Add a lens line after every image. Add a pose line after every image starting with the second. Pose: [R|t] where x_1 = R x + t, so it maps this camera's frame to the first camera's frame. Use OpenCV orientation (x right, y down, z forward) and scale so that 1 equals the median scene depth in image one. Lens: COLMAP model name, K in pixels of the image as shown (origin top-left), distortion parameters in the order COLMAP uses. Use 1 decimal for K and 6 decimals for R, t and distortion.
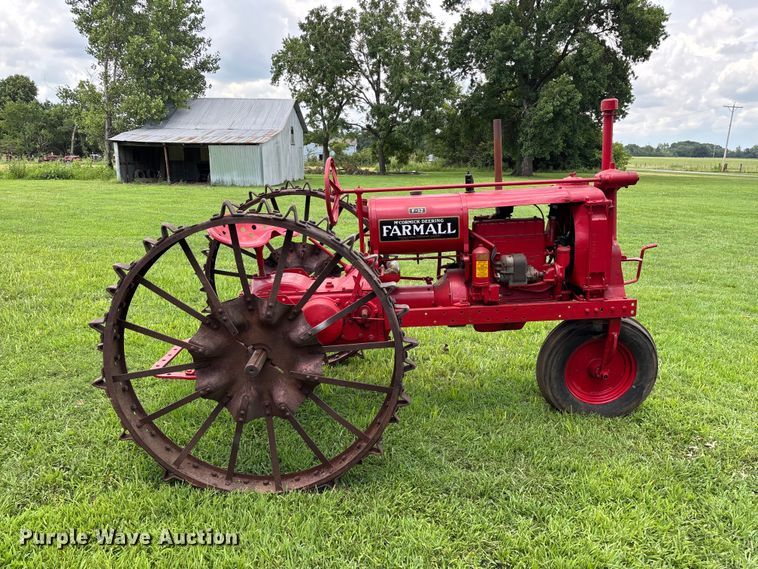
lens RADIAL K [[593.9, 0, 379.0], [0, 593.9, 284.5], [0, 0, 1]] dist [0.085654, -0.085946]
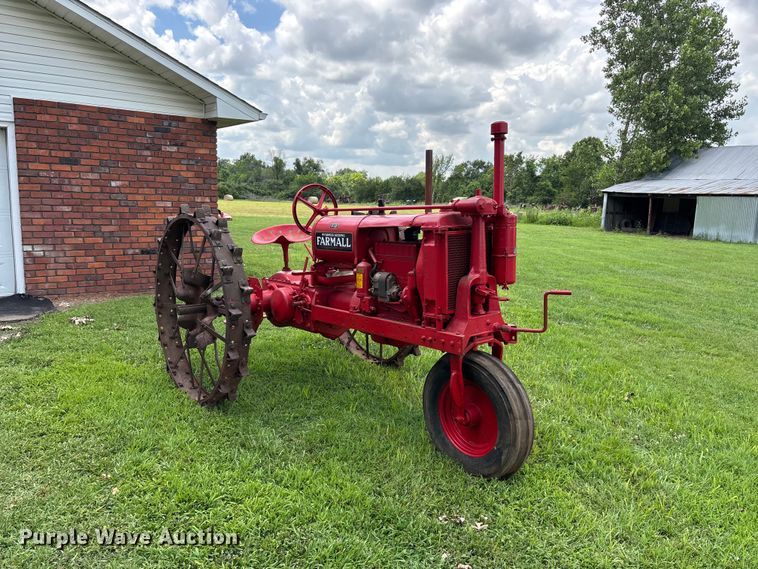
lens RADIAL K [[600.6, 0, 379.0], [0, 600.6, 284.5], [0, 0, 1]] dist [0.090142, -0.091039]
pose [[0.619850, 0.131144, -0.773684, 0.158725], [-0.200301, 0.979718, 0.005593, -0.004884], [0.758726, 0.151503, 0.633547, 0.046691]]
